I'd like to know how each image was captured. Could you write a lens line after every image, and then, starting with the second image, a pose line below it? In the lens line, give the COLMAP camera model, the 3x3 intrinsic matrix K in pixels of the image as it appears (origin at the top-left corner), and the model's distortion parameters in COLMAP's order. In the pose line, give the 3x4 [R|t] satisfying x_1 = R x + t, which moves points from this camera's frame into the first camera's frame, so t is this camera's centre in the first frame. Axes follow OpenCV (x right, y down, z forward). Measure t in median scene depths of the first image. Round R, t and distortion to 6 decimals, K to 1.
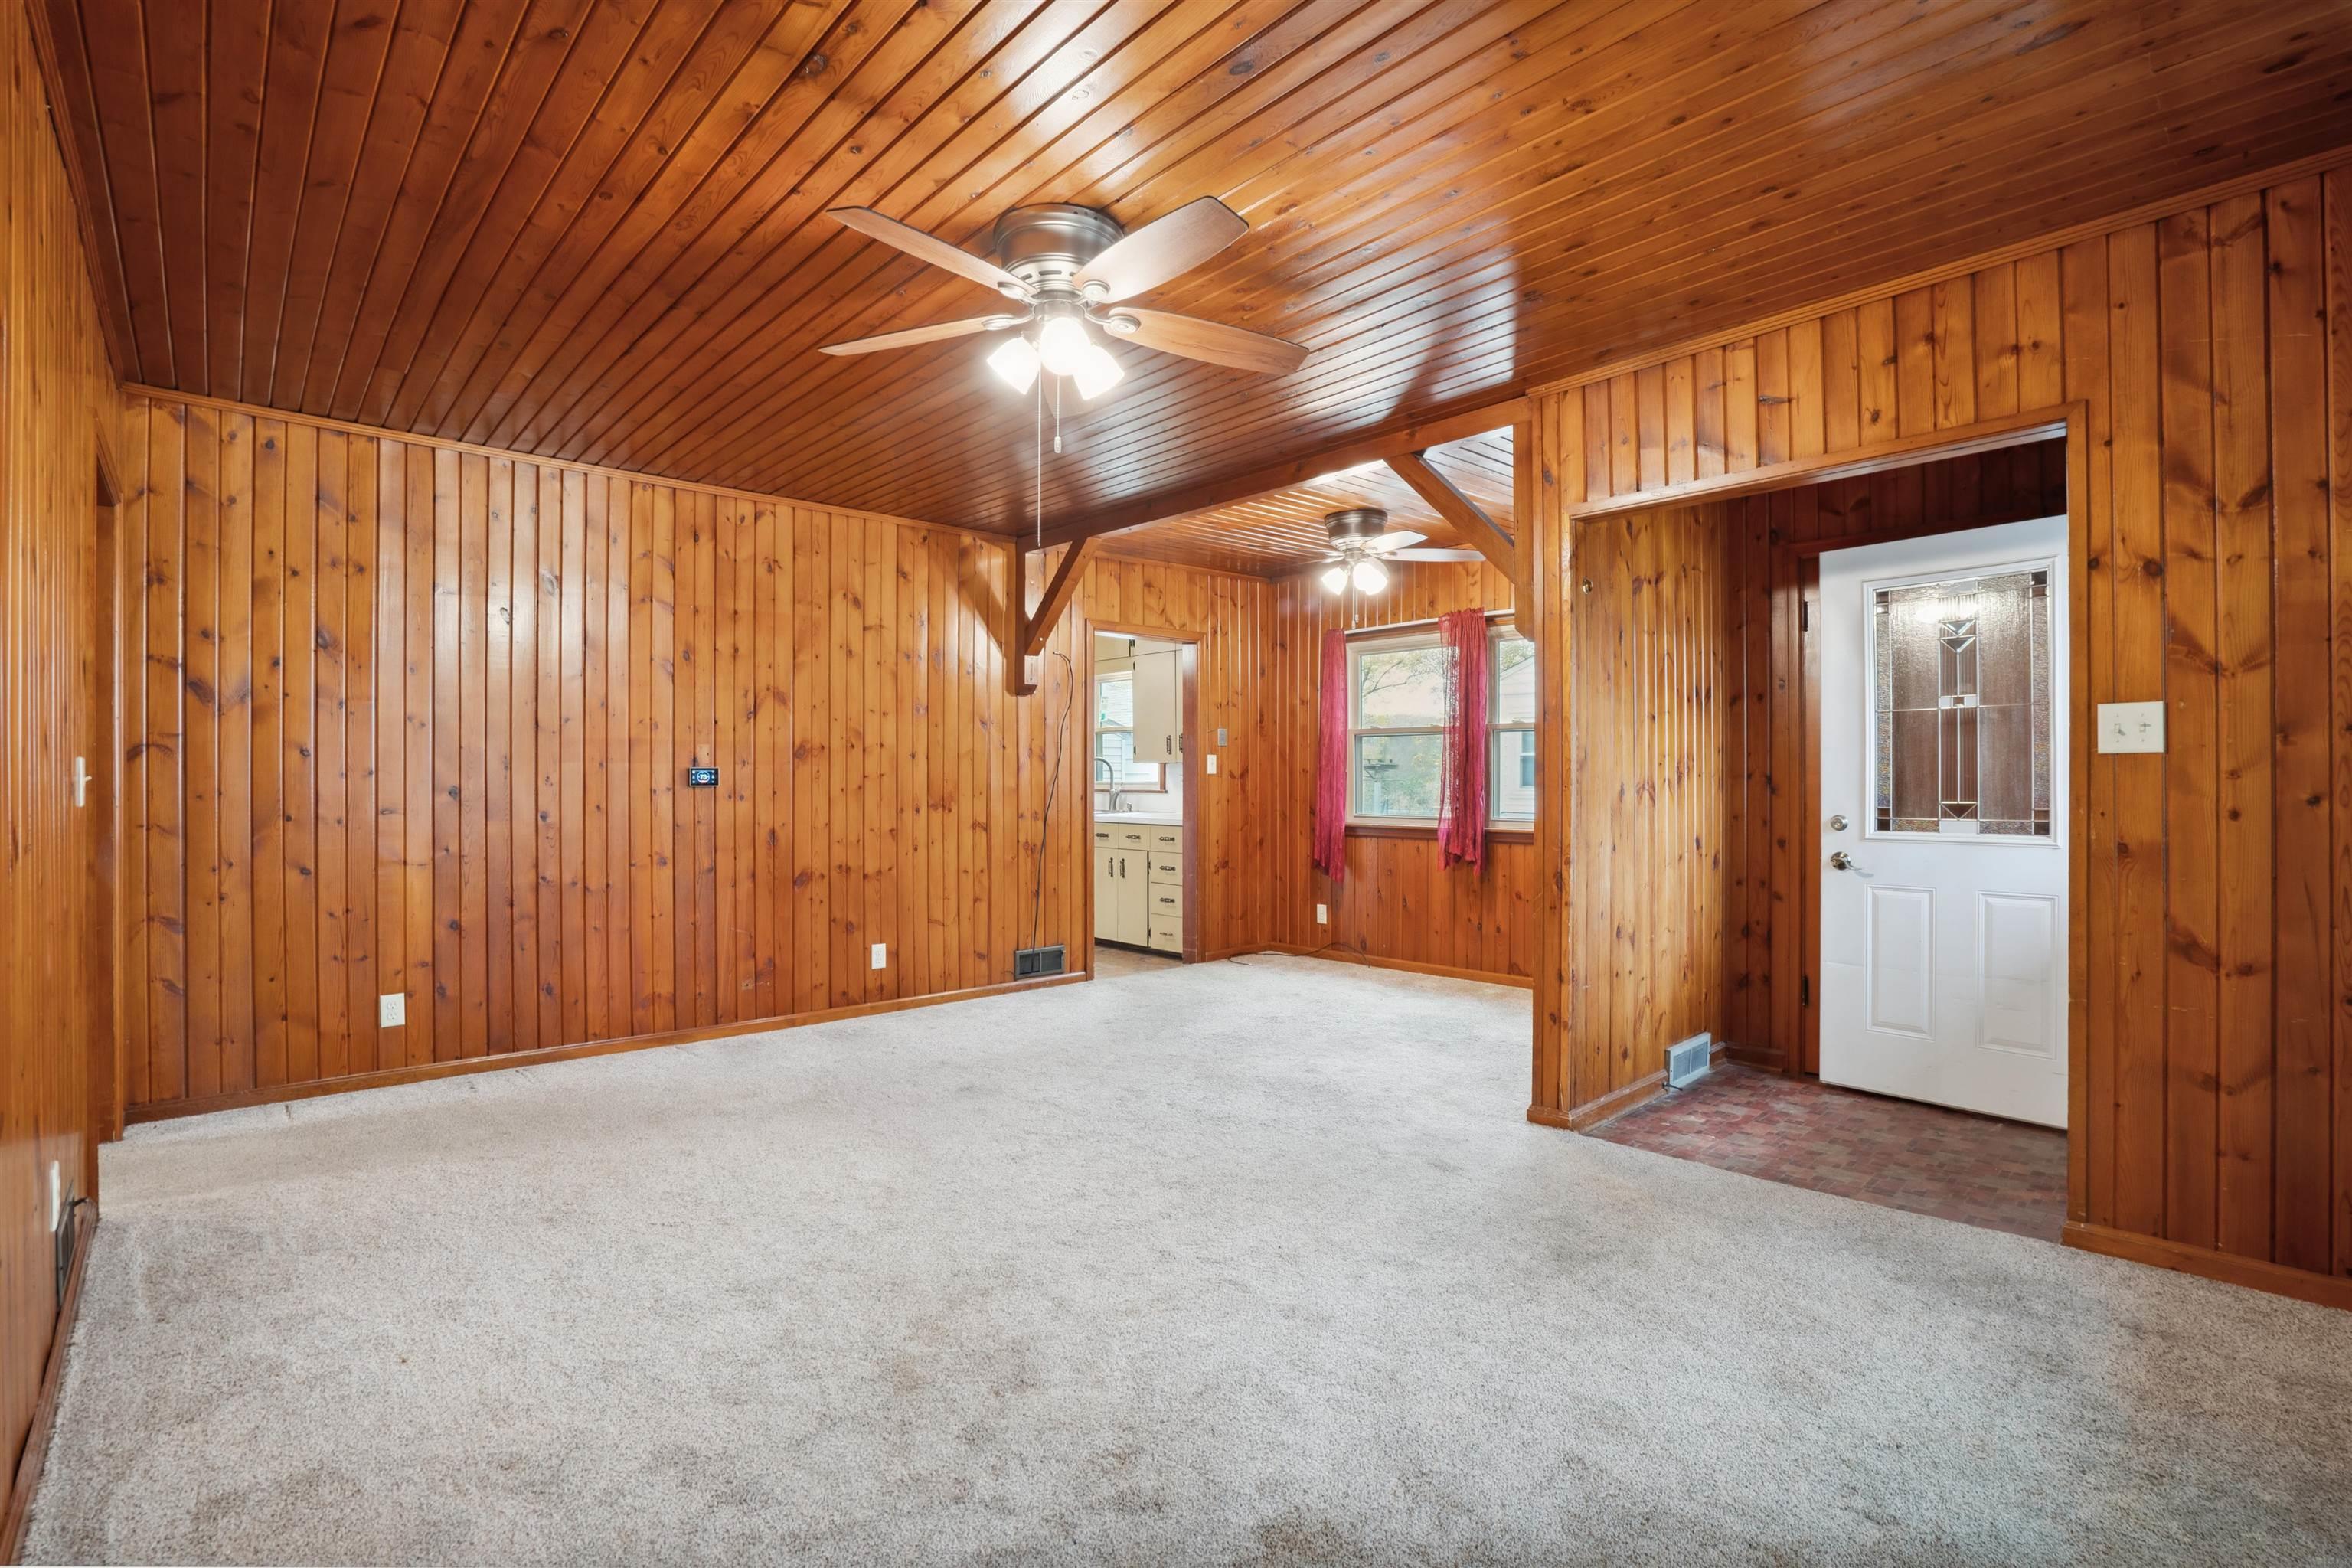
lens RADIAL K [[1102.0, 0, 1176.0], [0, 1102.0, 784.0], [0, 0, 1]] dist [-0.000092, 0.000071]
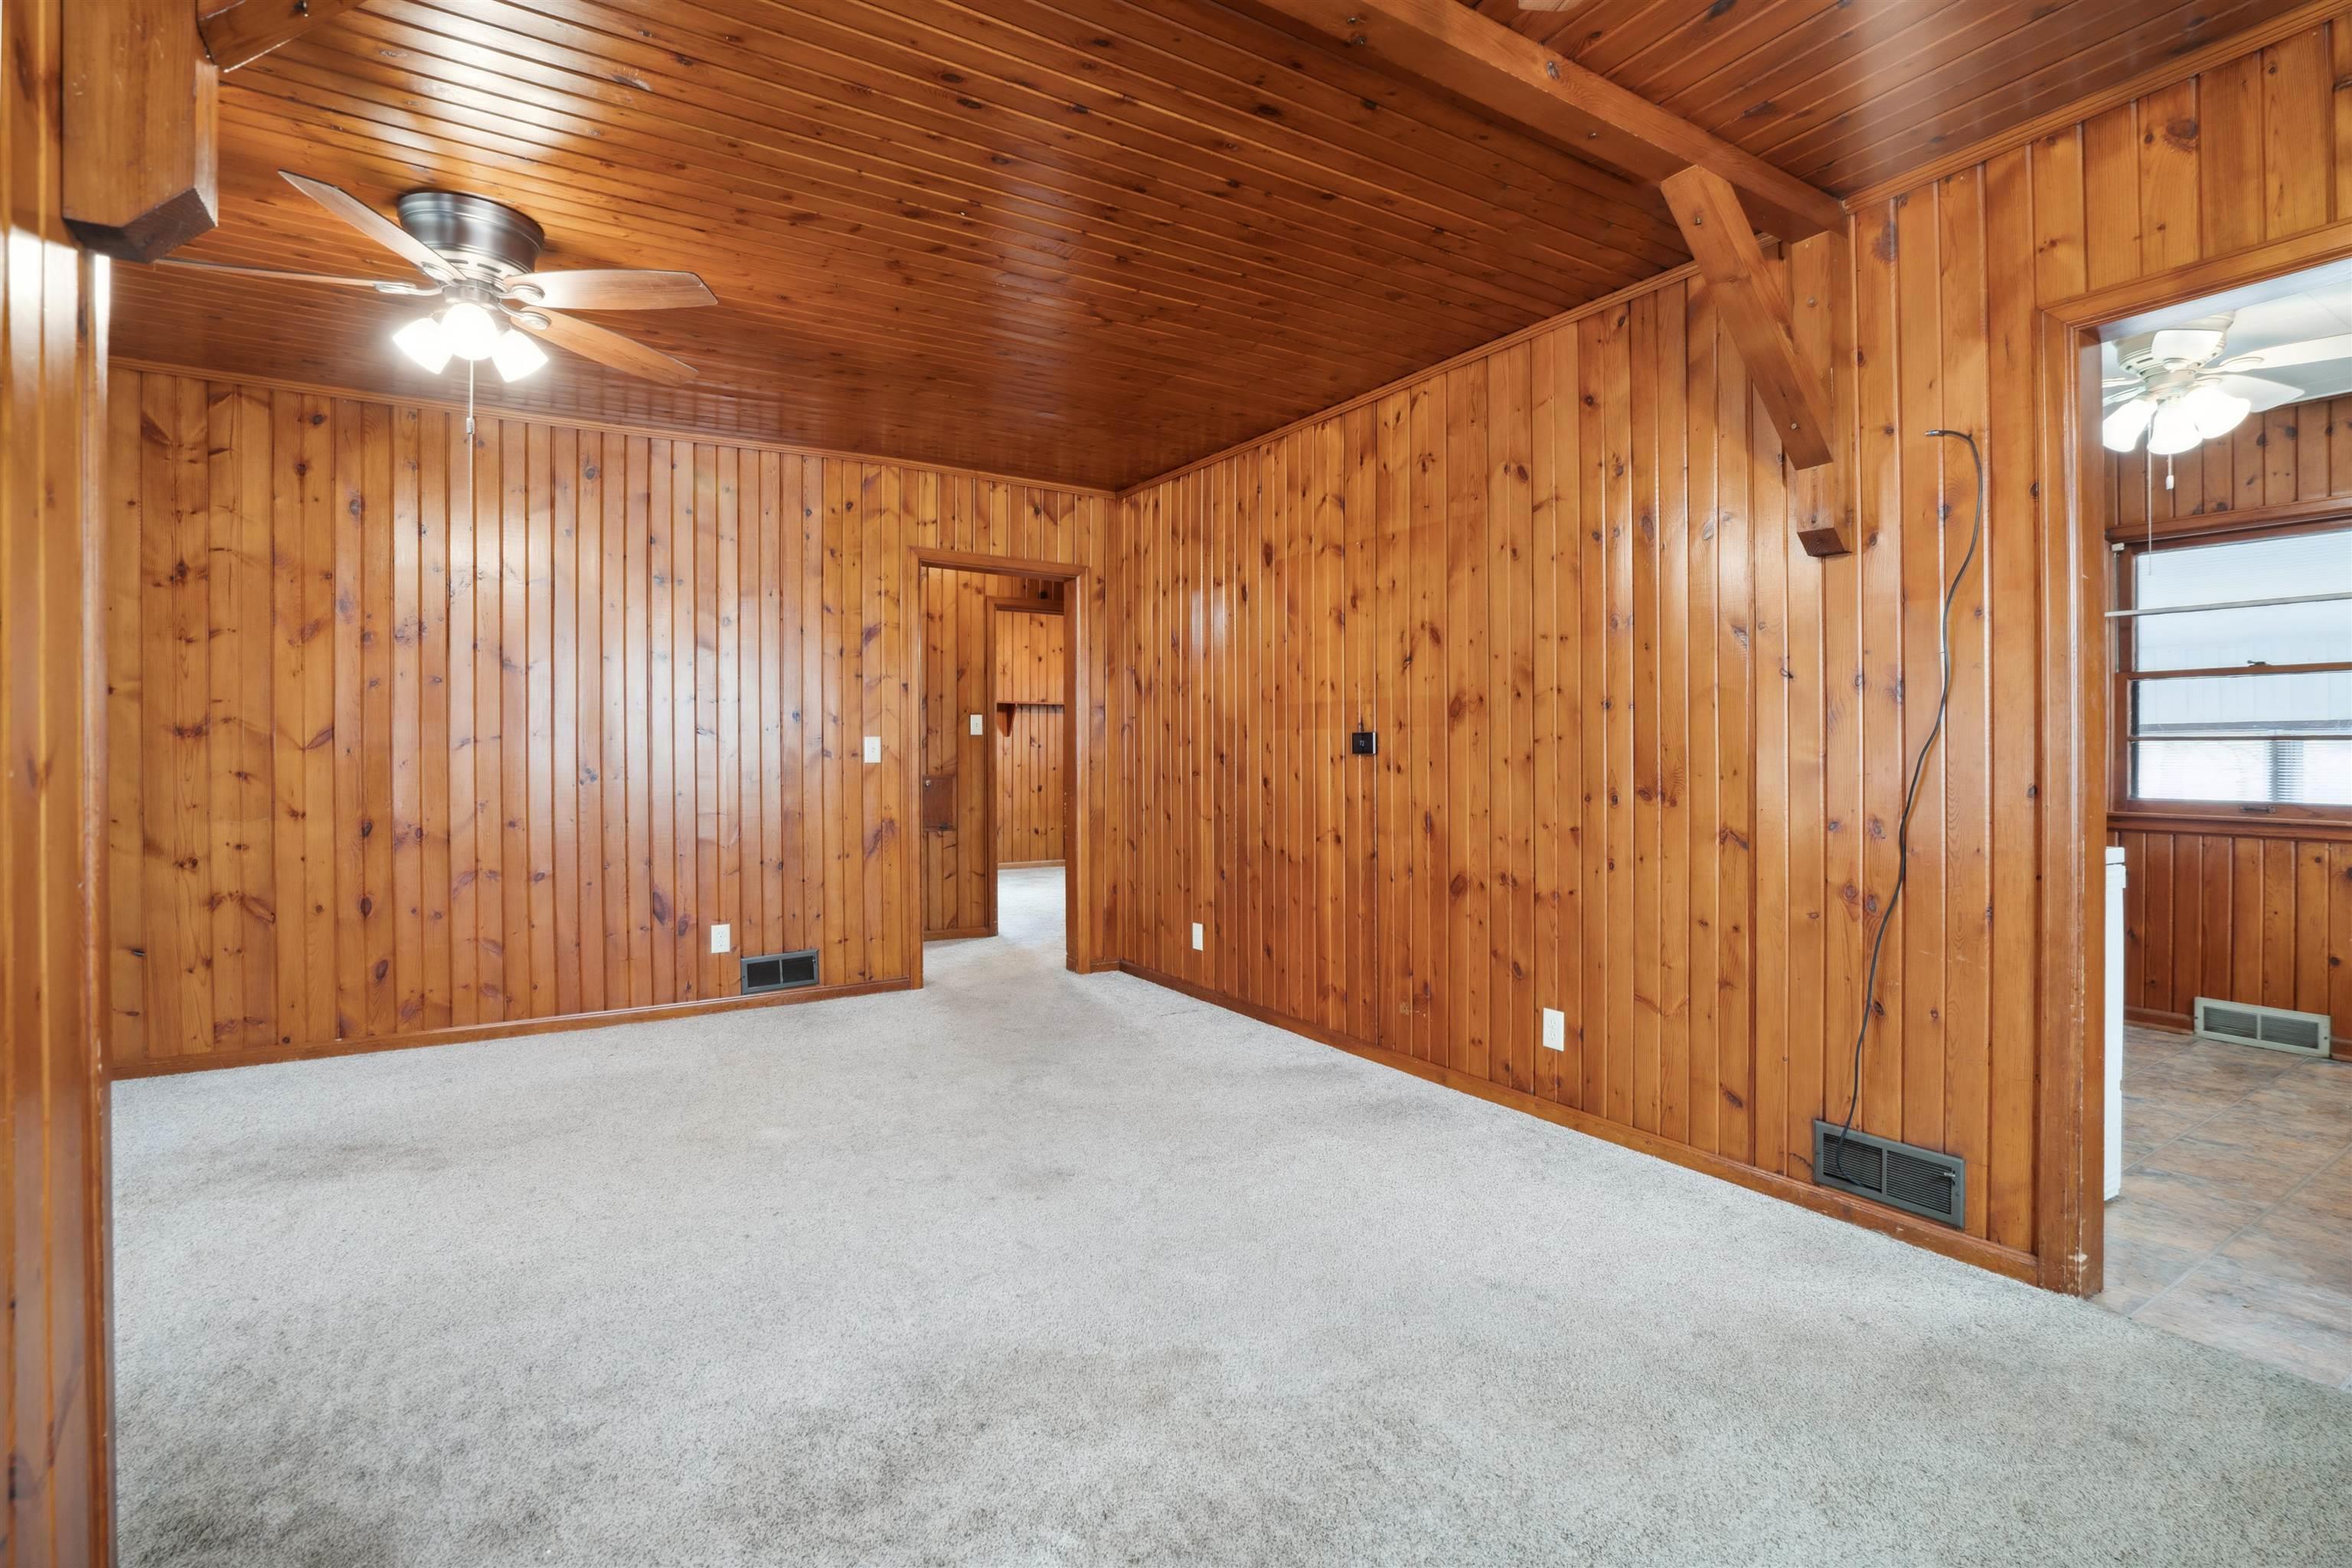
lens RADIAL K [[1105.7, 0, 1174.2], [0, 1105.7, 759.0], [0, 0, 1]] dist [-0.001071, -0.000059]
pose [[-0.164615, 0.002506, -0.986355, 0.381153], [-0.007086, 0.999968, 0.003724, 0.002560], [0.986332, 0.007602, -0.164592, 0.890258]]
